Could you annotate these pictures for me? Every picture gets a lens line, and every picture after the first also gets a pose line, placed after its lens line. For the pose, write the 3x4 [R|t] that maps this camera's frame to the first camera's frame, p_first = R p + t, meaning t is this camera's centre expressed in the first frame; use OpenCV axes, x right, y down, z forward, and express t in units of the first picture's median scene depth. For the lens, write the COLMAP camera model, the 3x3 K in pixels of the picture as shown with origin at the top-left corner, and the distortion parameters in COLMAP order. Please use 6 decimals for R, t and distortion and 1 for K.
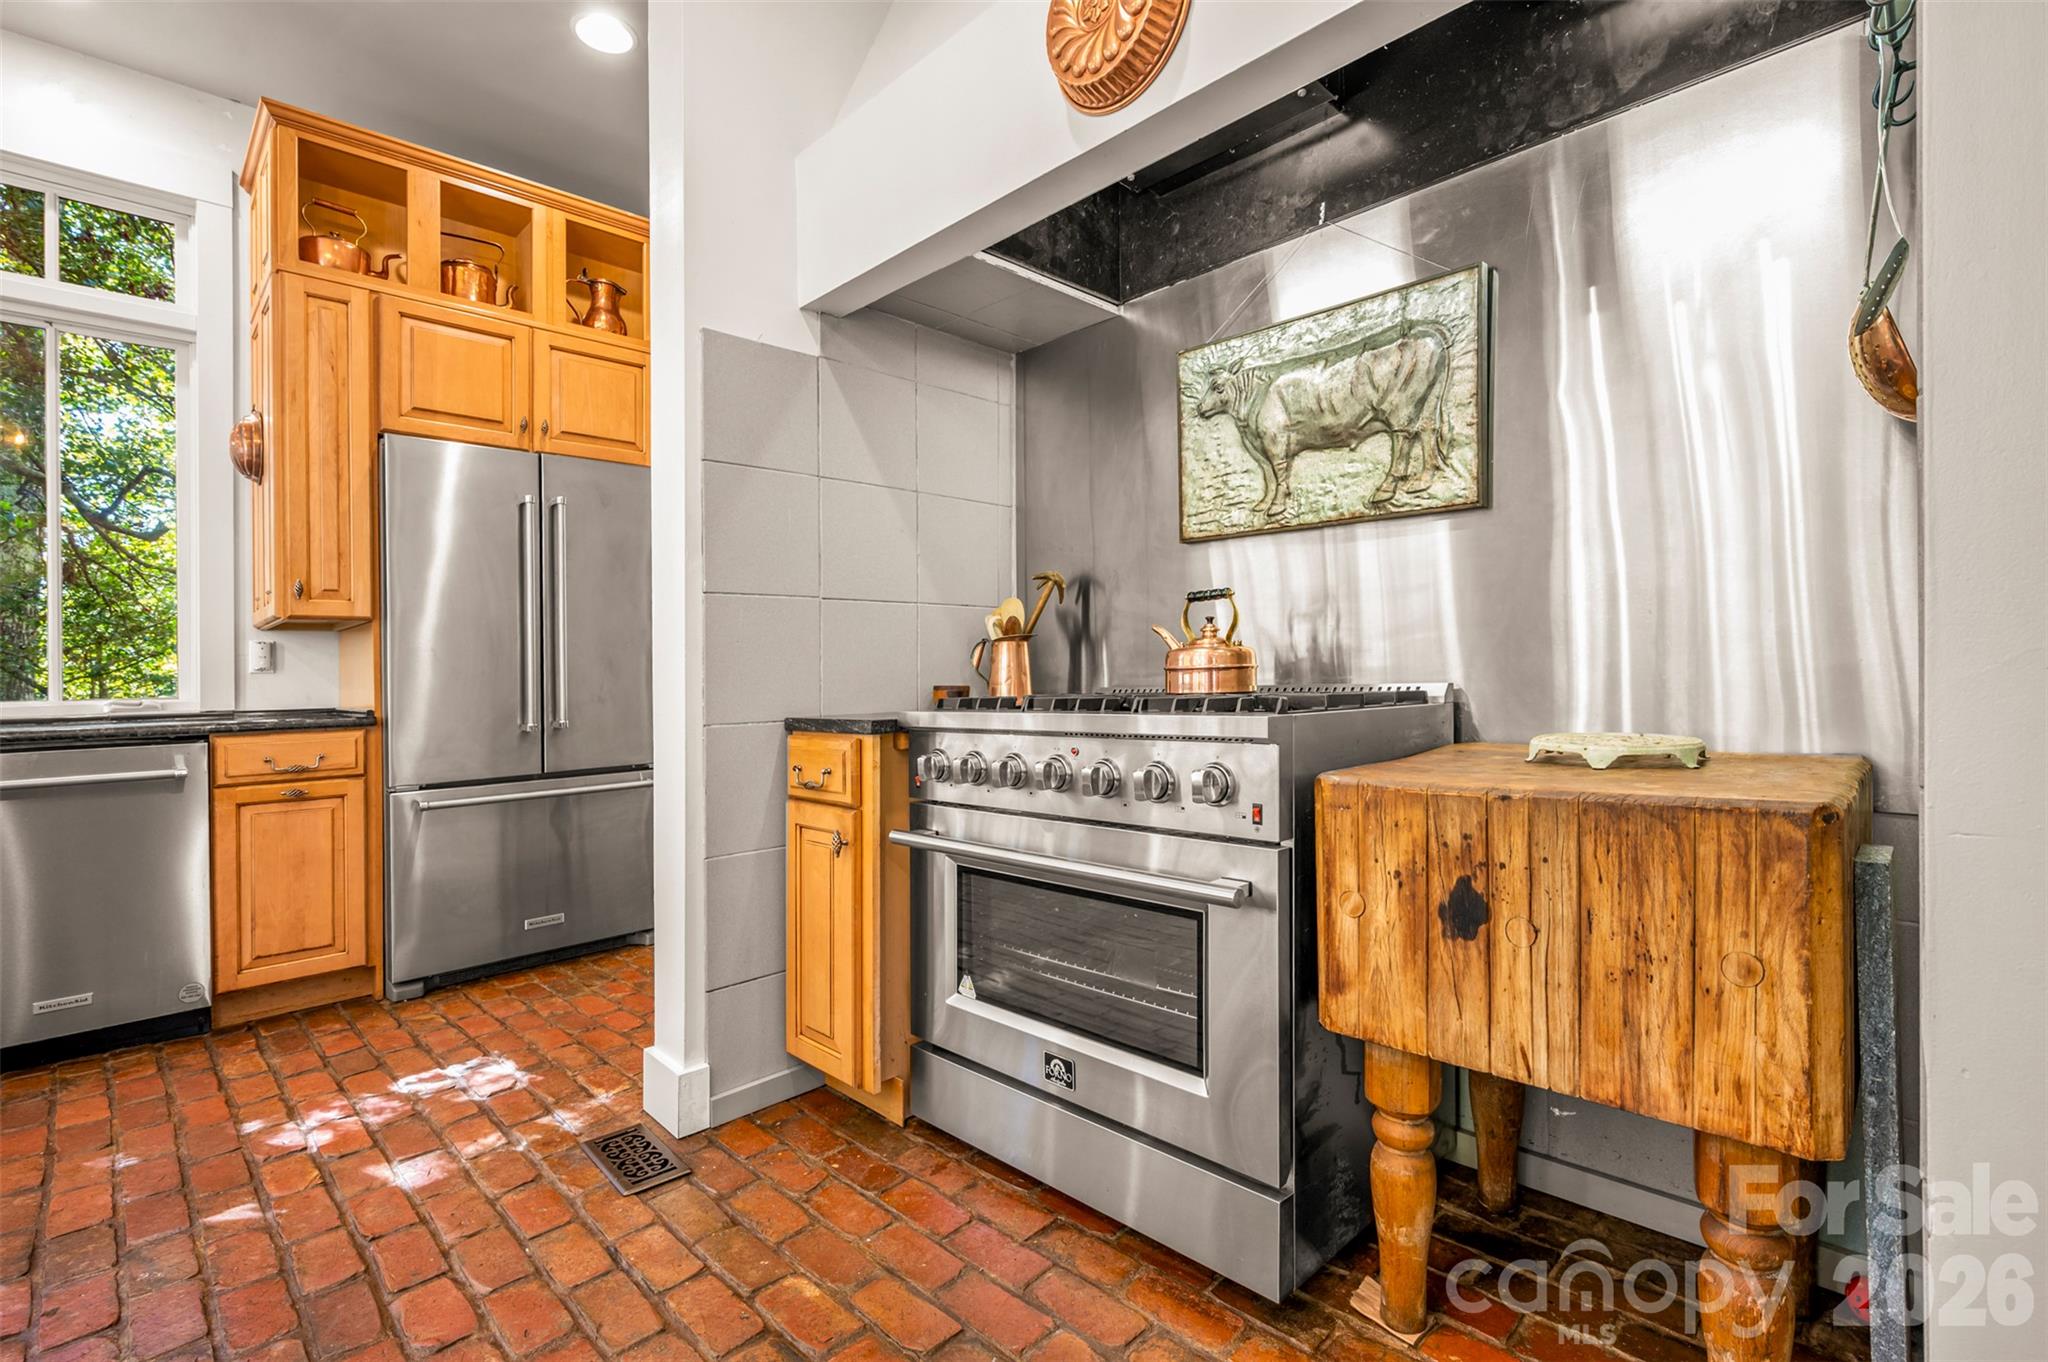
lens RADIAL K [[939.3, 0, 1028.5], [0, 939.3, 670.8], [0, 0, 1]] dist [0.000507, 0.000475]
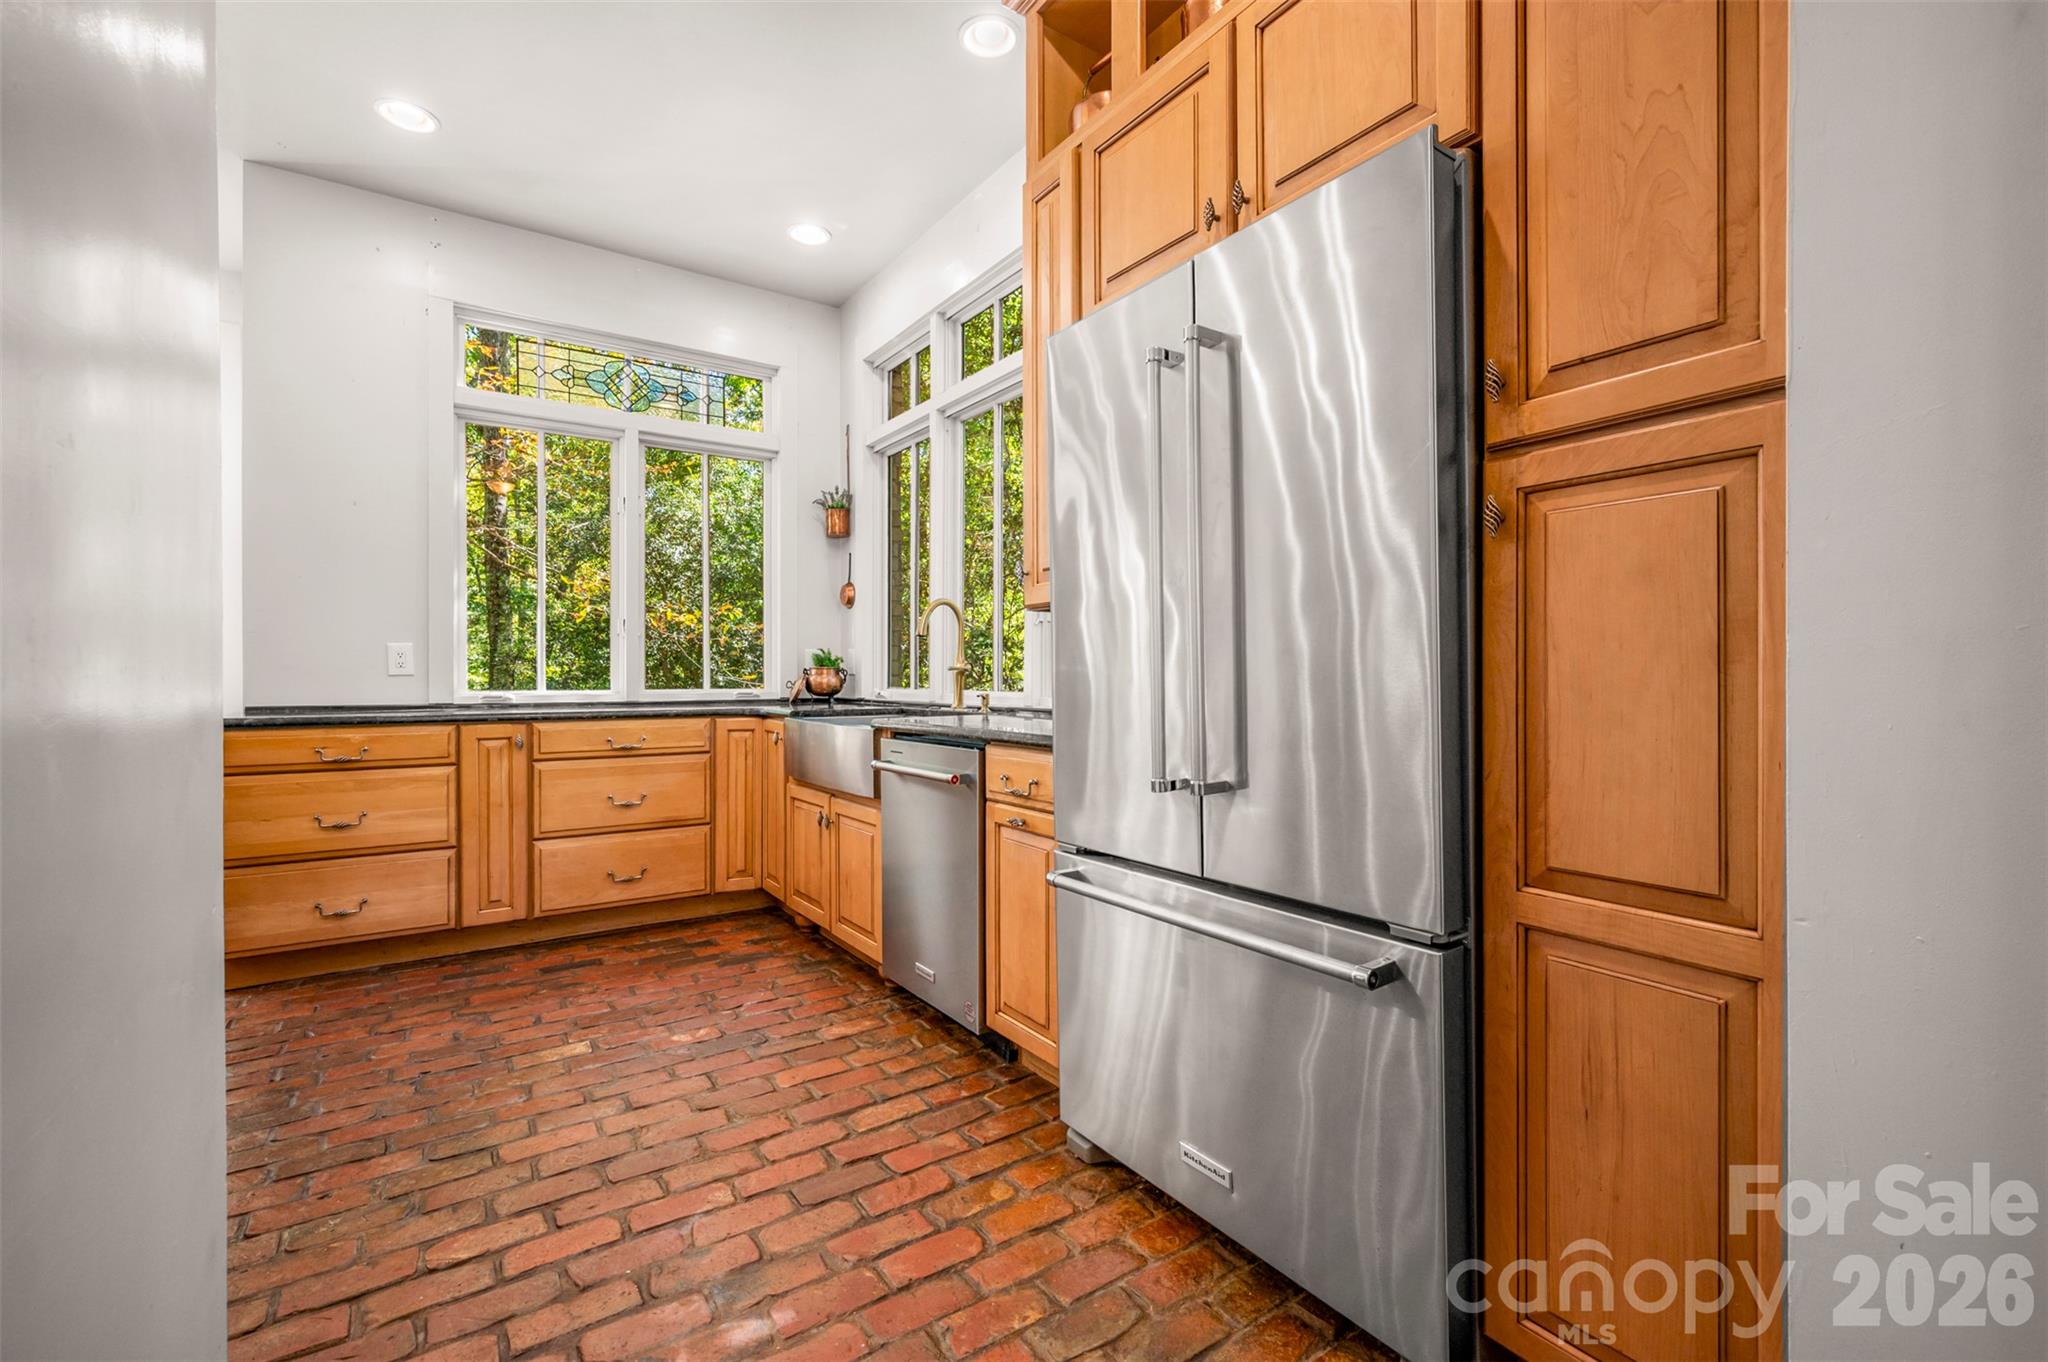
lens RADIAL K [[876.8, 0, 1016.9], [0, 876.8, 667.2], [0, 0, 1]] dist [-0.002048, 0.000036]
pose [[-0.180577, 0.016646, -0.983420, -0.042834], [0.013429, 0.999805, 0.014458, -0.020112], [0.983469, -0.010595, -0.180765, 1.423188]]
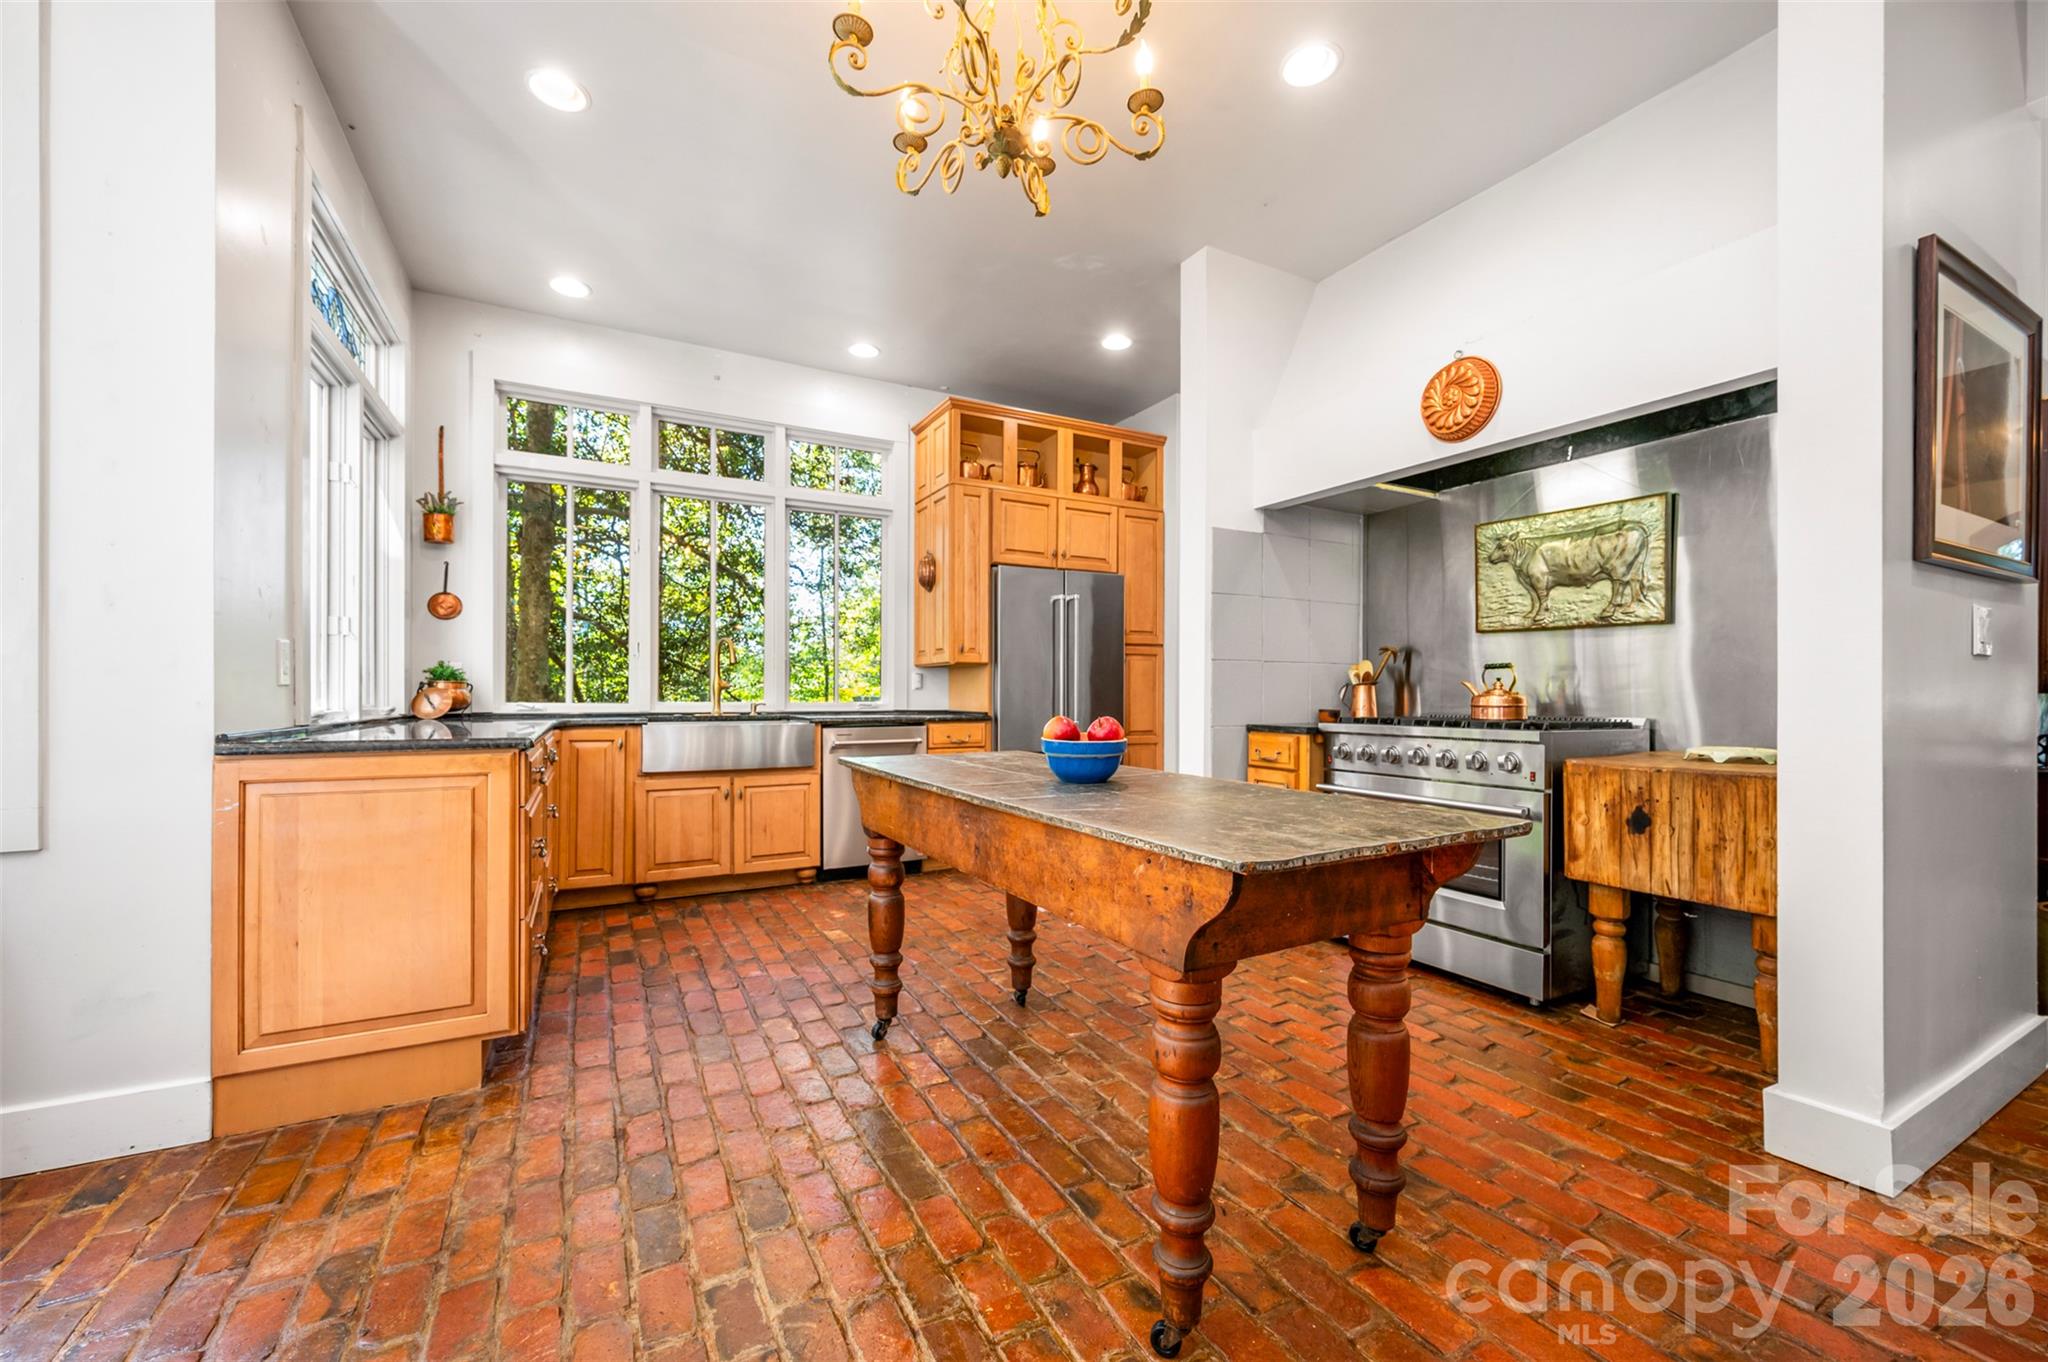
lens RADIAL K [[818.2, 0, 1025.7], [0, 818.2, 666.0], [0, 0, 1]] dist [-0.000638, -0.000320]
pose [[0.960170, 0.016338, -0.278938, -0.227402], [-0.023336, 0.999490, -0.021788, -0.021728], [0.278440, 0.027429, 0.960062, -0.727775]]
